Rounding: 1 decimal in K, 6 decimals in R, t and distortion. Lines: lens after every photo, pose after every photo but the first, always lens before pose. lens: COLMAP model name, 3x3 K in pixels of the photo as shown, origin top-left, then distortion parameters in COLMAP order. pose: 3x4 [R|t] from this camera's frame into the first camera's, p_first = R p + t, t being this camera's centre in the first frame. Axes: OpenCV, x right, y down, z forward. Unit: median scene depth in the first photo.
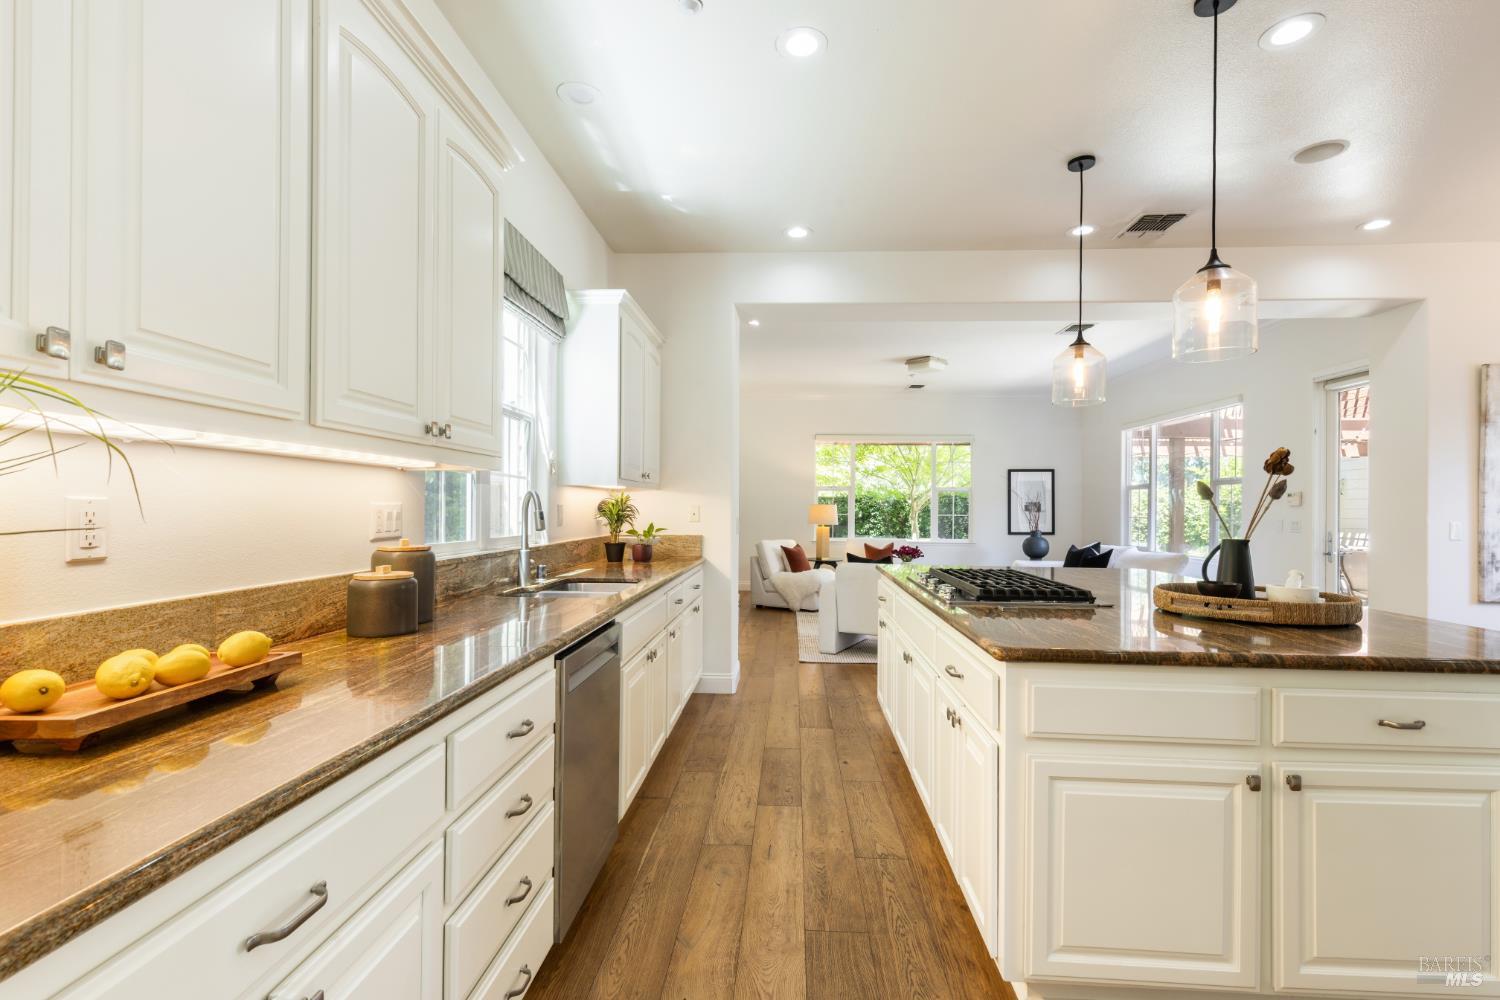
lens RADIAL K [[677.9, 0, 742.2], [0, 677.9, 505.7], [0, 0, 1]] dist [0.003620, -0.000999]
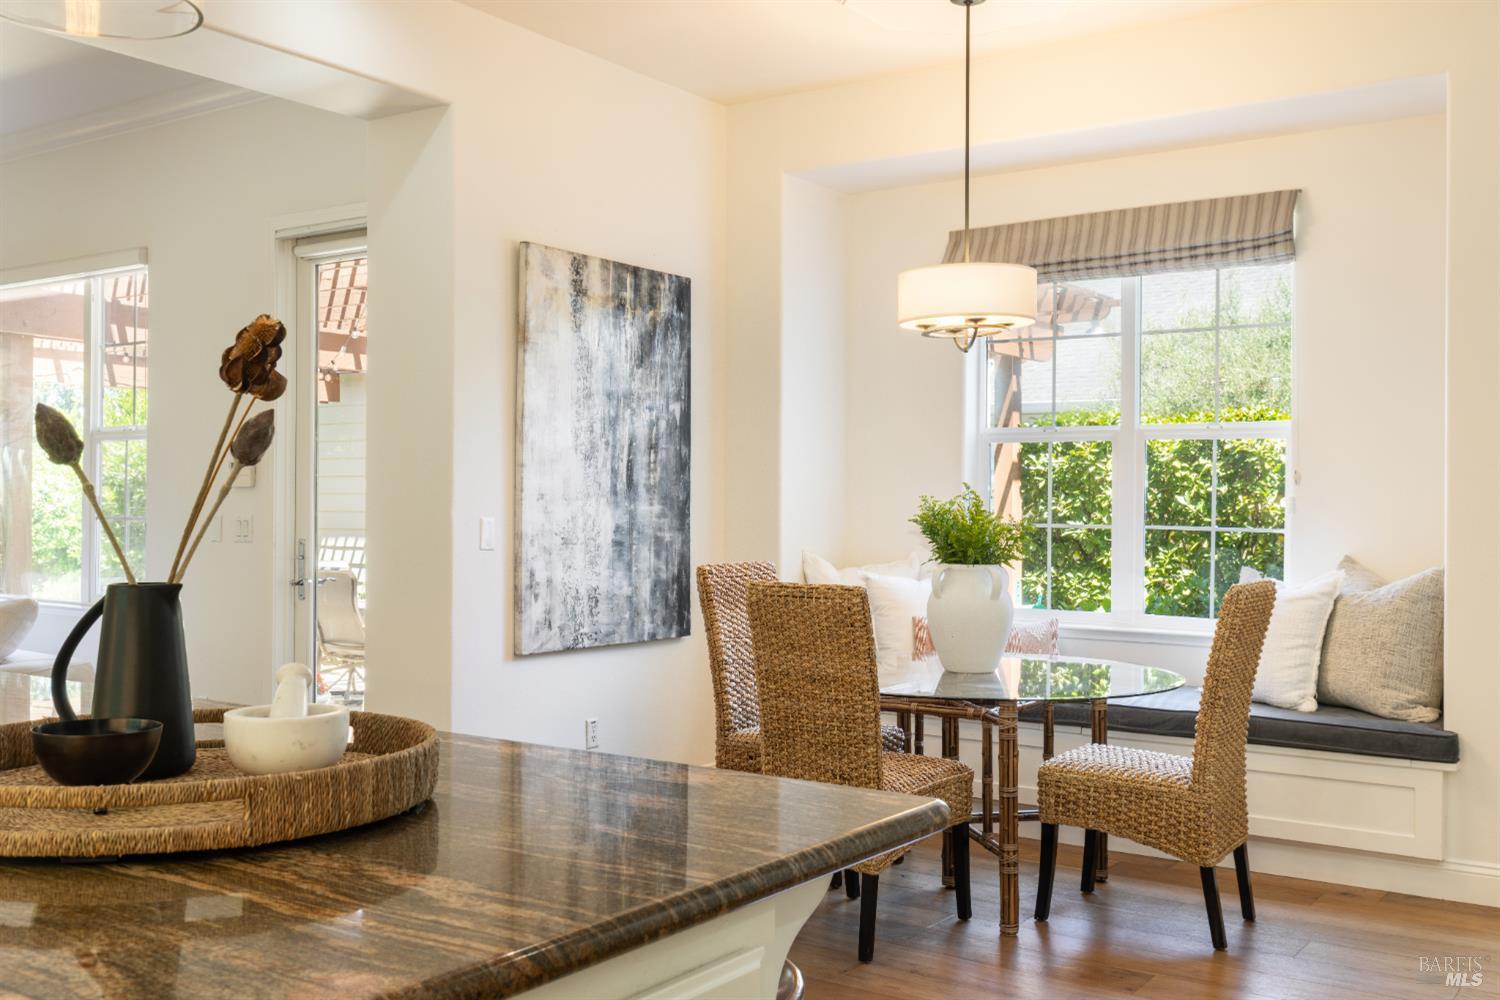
lens RADIAL K [[1441.0, 0, 778.7], [0, 1441.0, 500.3], [0, 0, 1]] dist [0.038841, 0.000000]
pose [[0.499448, -0.003466, 0.866337, 0.143501], [-0.004108, 0.999971, 0.006369, 0.001509], [-0.866334, -0.006740, 0.499420, 0.203298]]
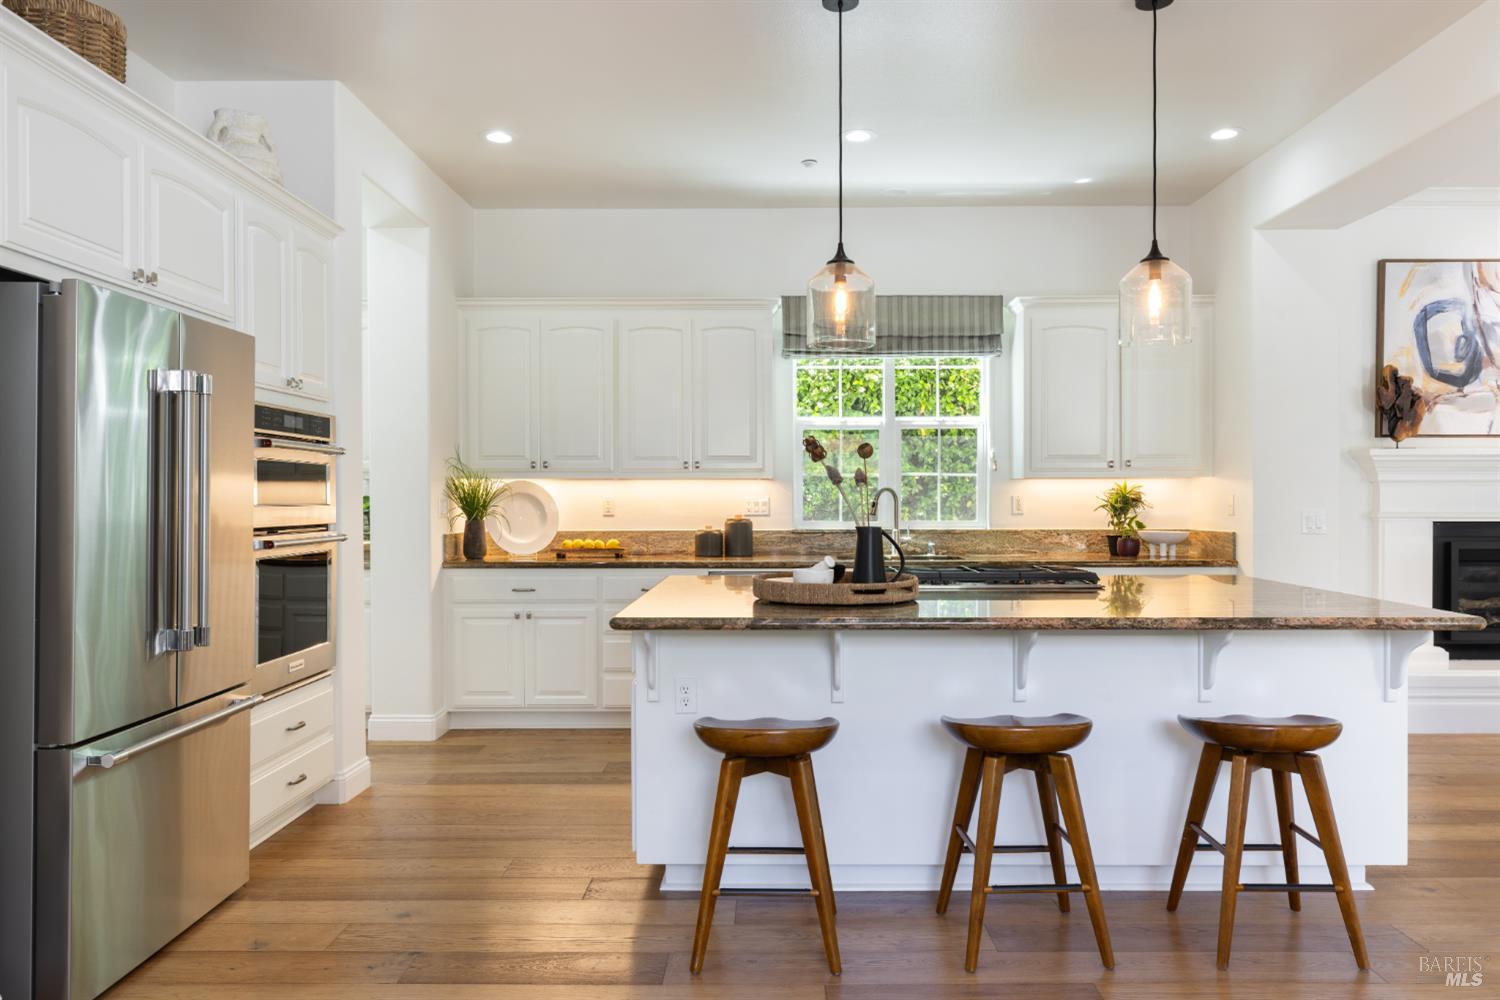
lens RADIAL K [[1048.8, 0, 747.2], [0, 1048.8, 487.1], [0, 0, 1]] dist [-0.001141, -0.009821]
pose [[0.042971, -0.018572, -0.998904, 1.201606], [0.002809, 0.999826, -0.018468, 0.012091], [0.999072, -0.002012, 0.043016, 0.416568]]
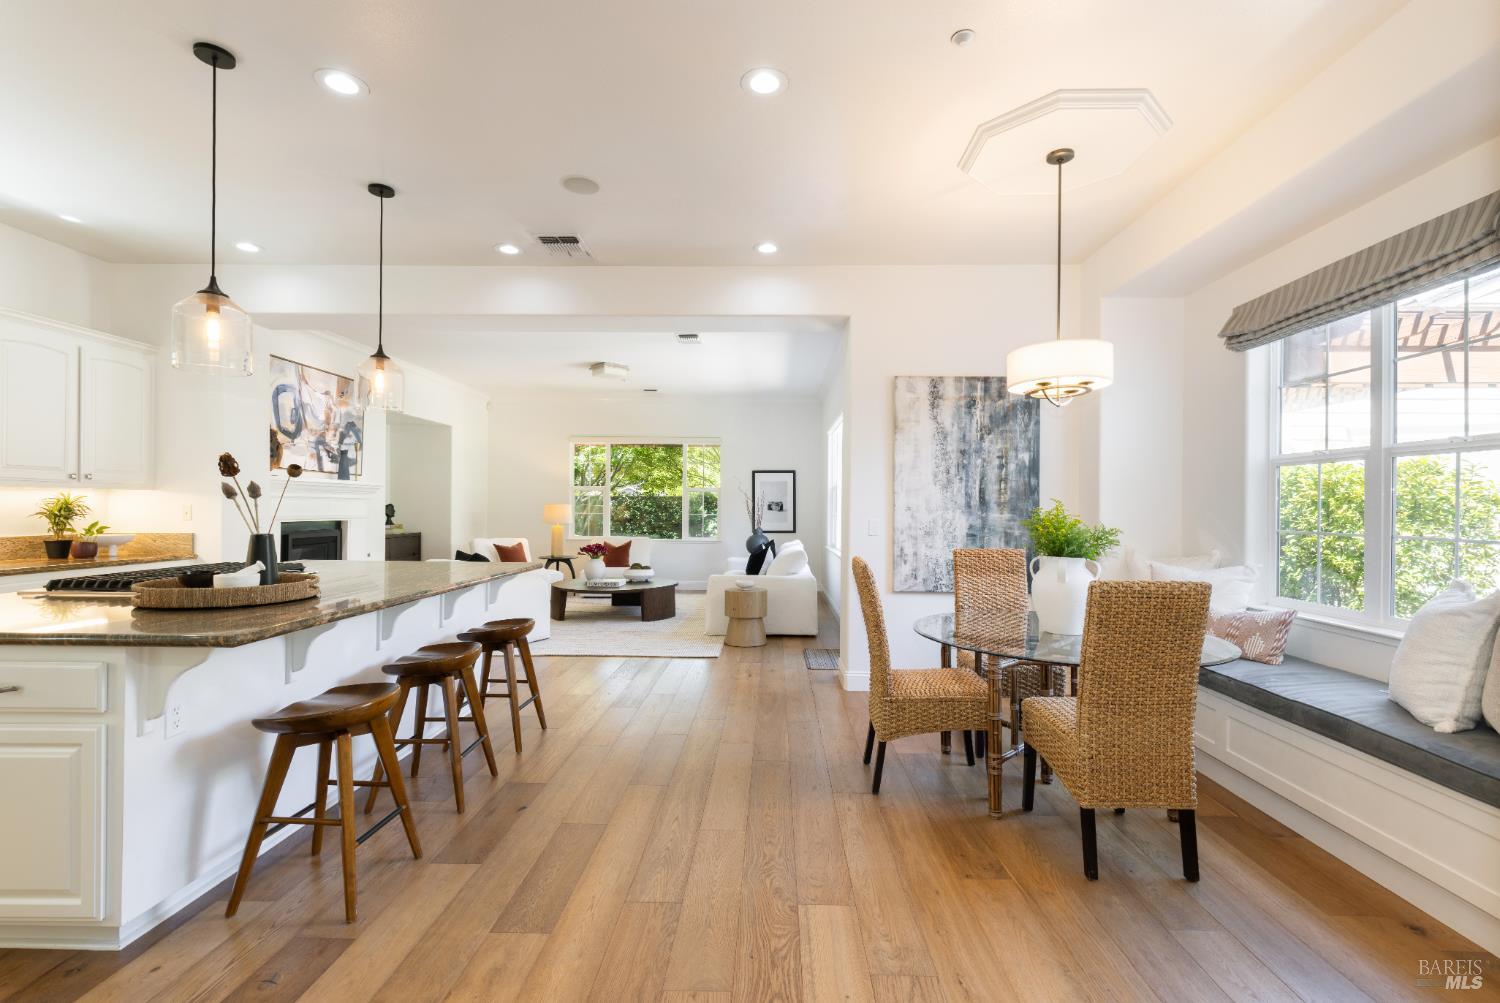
lens RADIAL K [[677.9, 0, 761.0], [0, 677.9, 501.5], [0, 0, 1]] dist [0.003620, -0.000999]
pose [[0.998864, -0.000102, 0.047655, 0.819172], [0.000421, 0.999978, -0.006684, 0.002462], [-0.047654, 0.006696, 0.998841, -0.087964]]
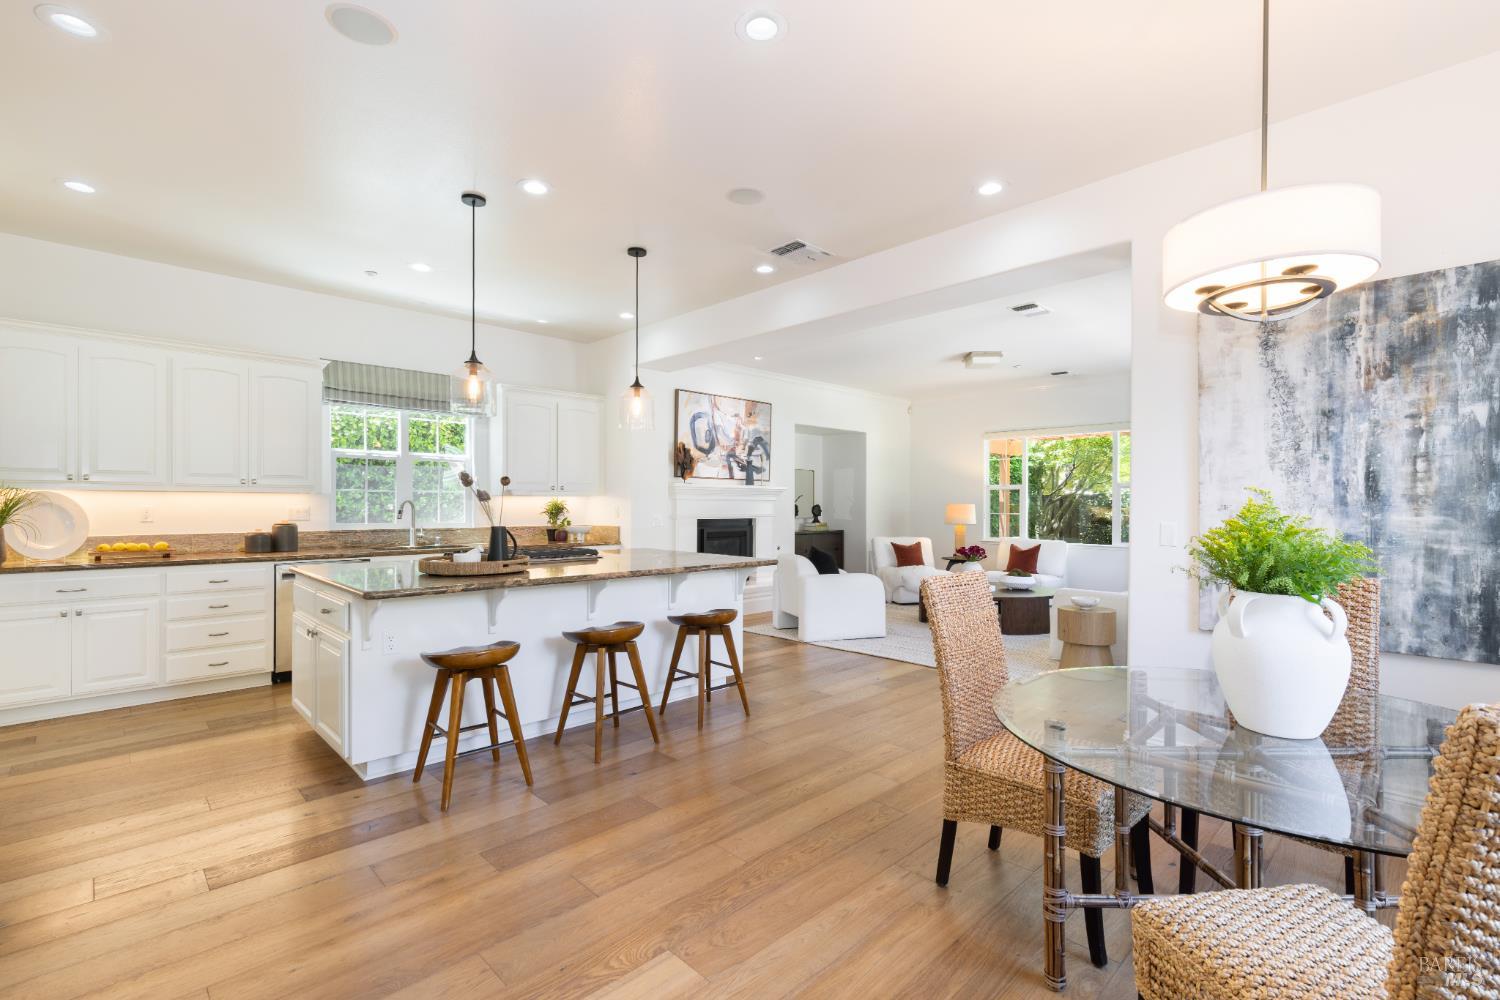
lens RADIAL K [[677.9, 0, 760.4], [0, 677.9, 502.7], [0, 0, 1]] dist [0.003620, -0.000999]
pose [[0.746384, -0.008416, -0.665463, 1.222893], [0.004680, 0.999962, -0.007398, 0.005265], [0.665499, 0.002407, 0.746395, 0.122241]]
